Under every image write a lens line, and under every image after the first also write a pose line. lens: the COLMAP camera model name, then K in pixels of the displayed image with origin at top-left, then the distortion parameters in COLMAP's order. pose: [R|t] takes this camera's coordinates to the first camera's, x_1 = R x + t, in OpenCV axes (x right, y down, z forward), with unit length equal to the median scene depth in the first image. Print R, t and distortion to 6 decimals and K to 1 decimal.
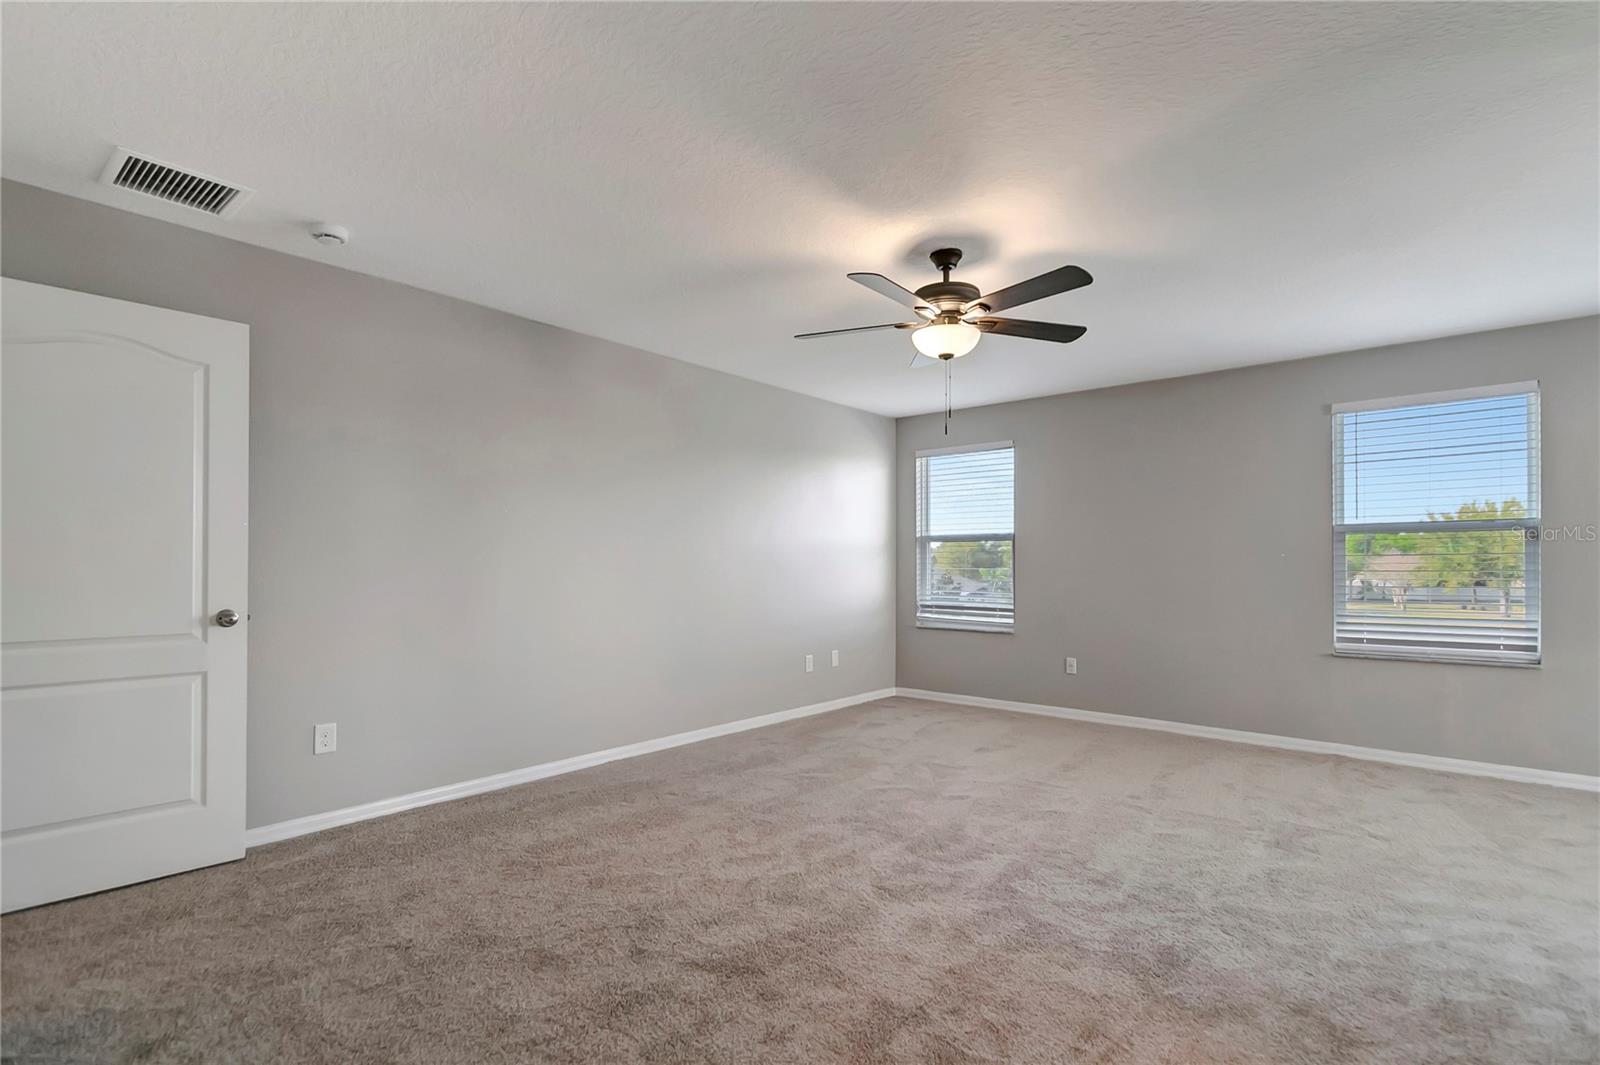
lens RADIAL K [[745.7, 0, 845.1], [0, 745.7, 558.5], [0, 0, 1]] dist [0.003377, 0.000565]
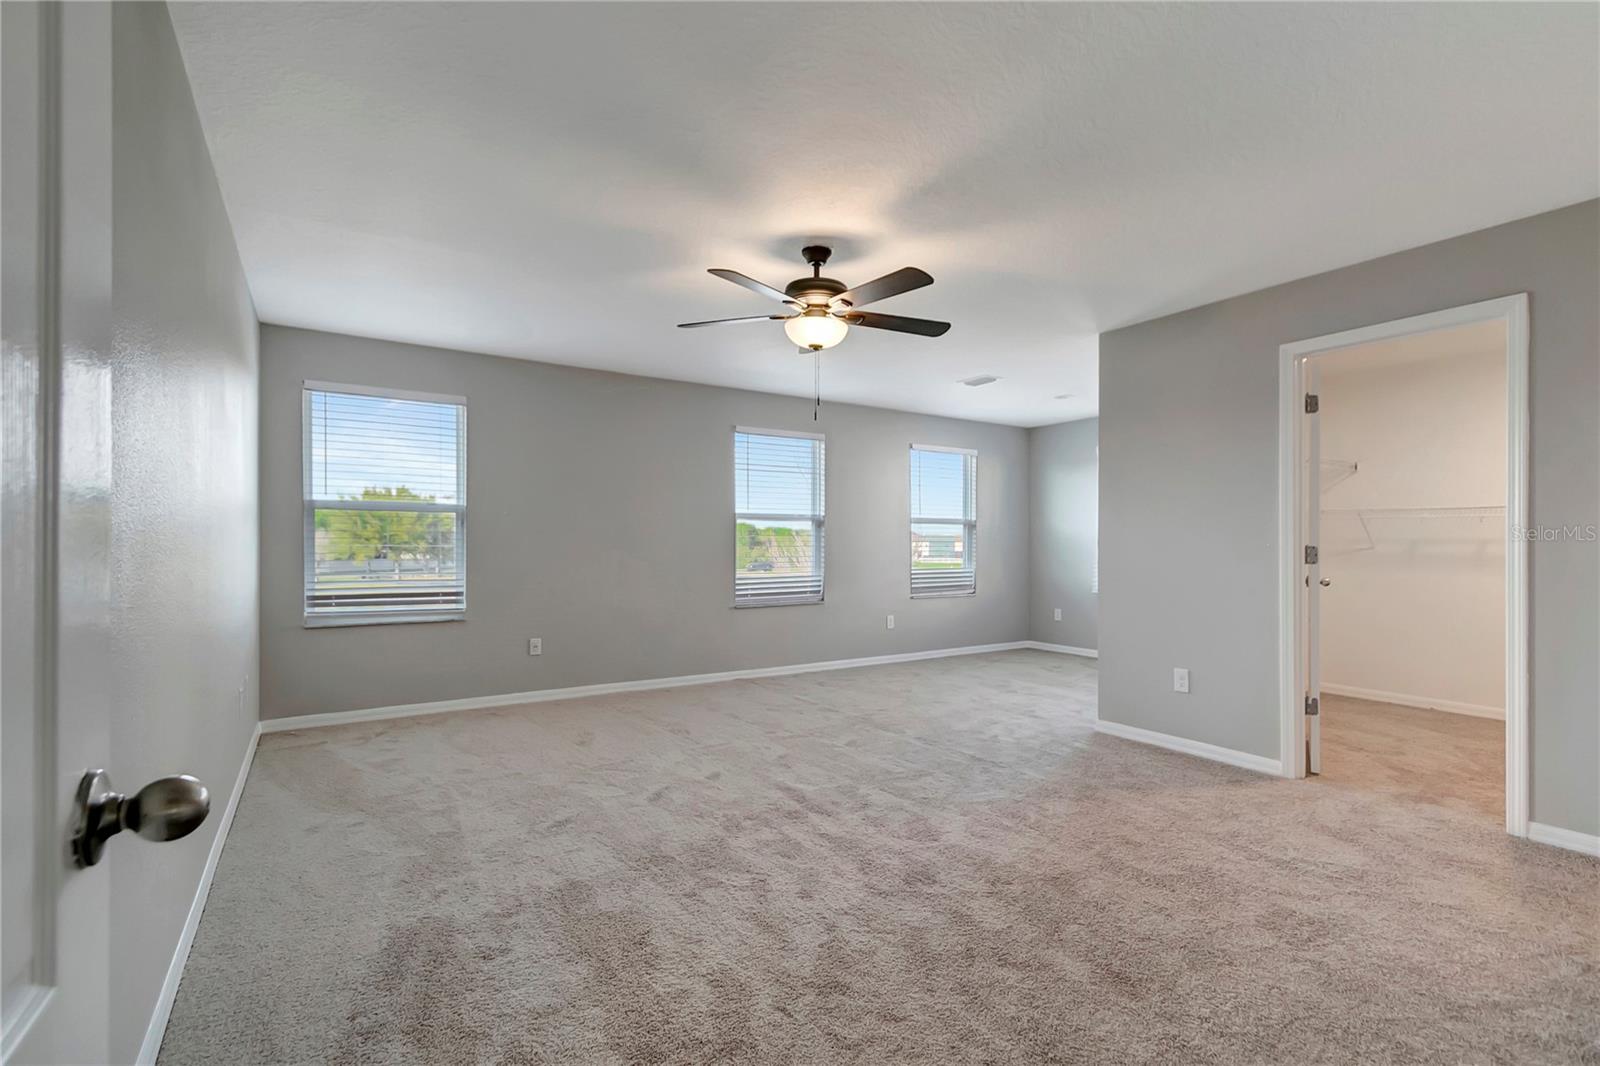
lens RADIAL K [[725.8, 0, 795.6], [0, 725.8, 543.4], [0, 0, 1]] dist [0.021860, -0.000083]
pose [[0.312267, -0.000251, 0.949994, -0.672452], [-0.012742, 0.999909, 0.004453, 0.004141], [-0.949909, -0.013496, 0.312236, 0.546325]]
